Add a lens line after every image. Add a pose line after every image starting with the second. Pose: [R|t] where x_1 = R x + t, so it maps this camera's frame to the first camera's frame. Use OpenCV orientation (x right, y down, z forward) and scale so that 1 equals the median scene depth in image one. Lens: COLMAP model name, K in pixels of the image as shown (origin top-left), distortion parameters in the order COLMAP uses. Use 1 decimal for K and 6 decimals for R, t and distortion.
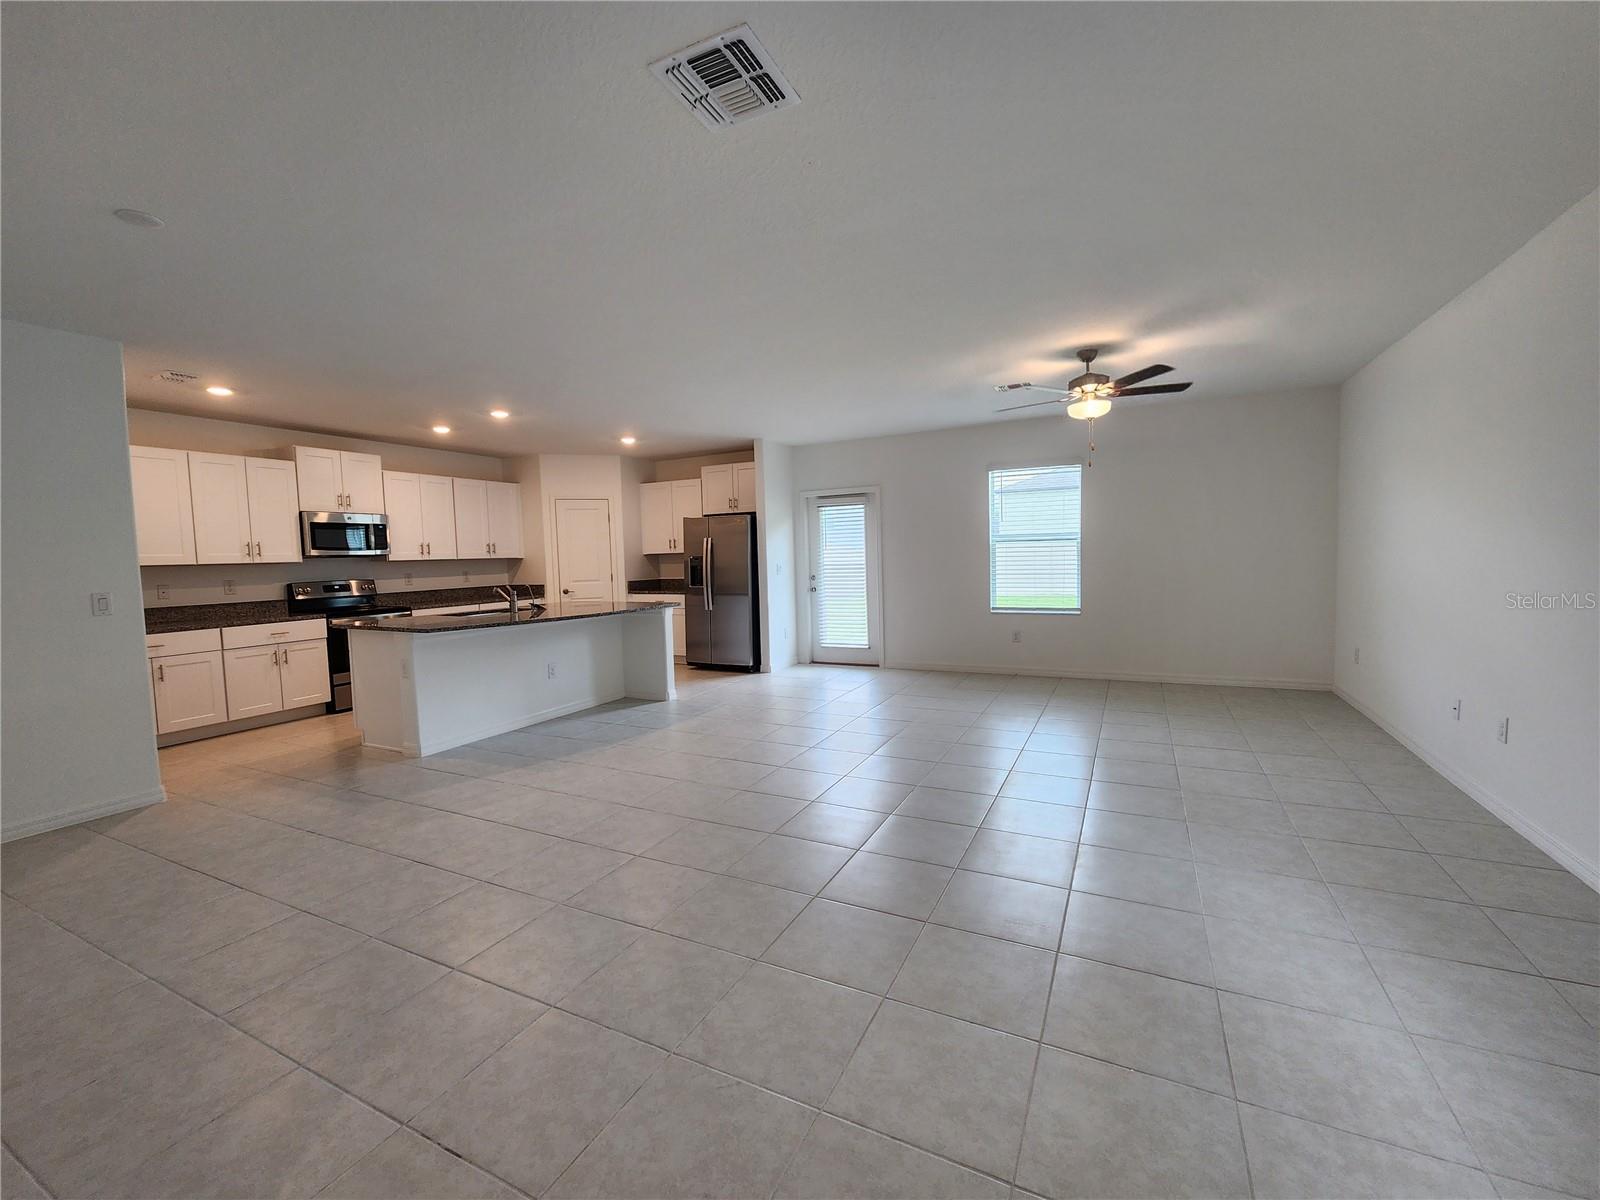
lens RADIAL K [[652.5, 0, 810.5], [0, 652.5, 598.6], [0, 0, 1]] dist [-0.002298, 0.000348]
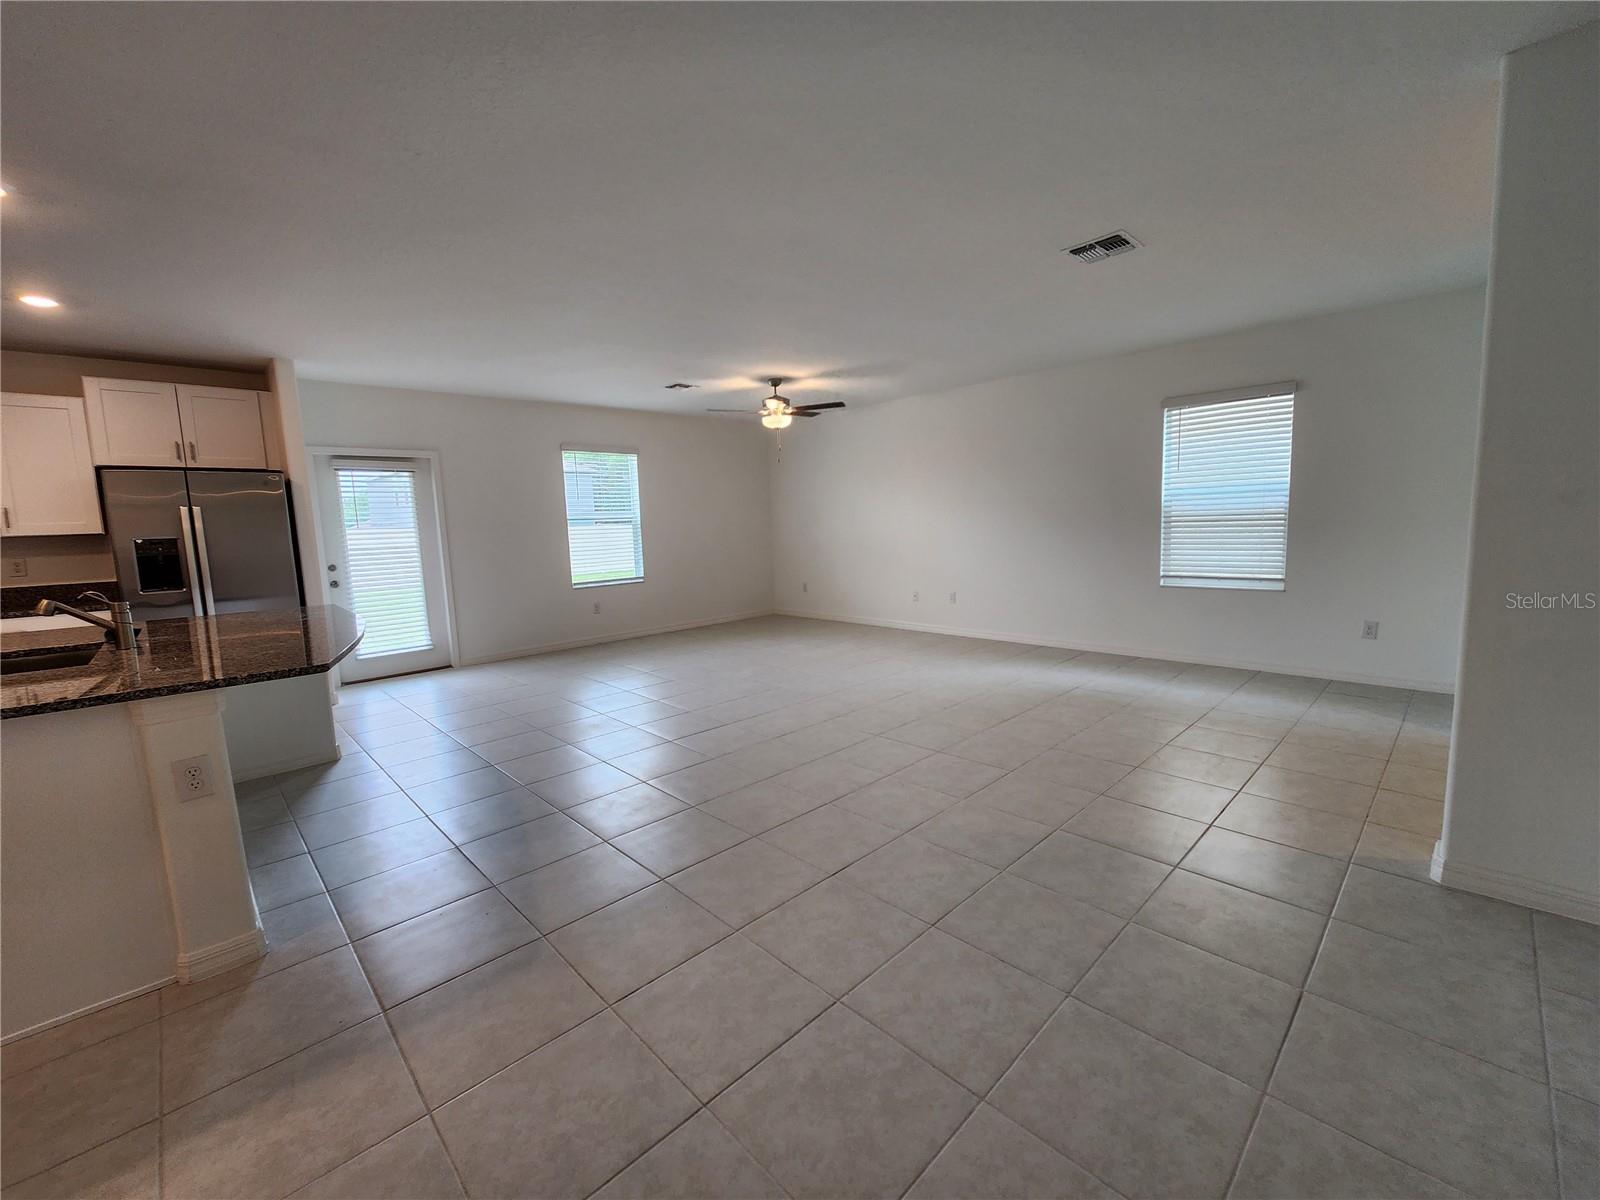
lens RADIAL K [[652.5, 0, 800.2], [0, 652.5, 601.8], [0, 0, 1]] dist [-0.002298, 0.000348]
pose [[0.343574, -0.101468, 0.933628, -0.567760], [0.089296, 0.993171, 0.075079, -0.003314], [-0.934871, 0.057574, 0.350288, 0.304348]]
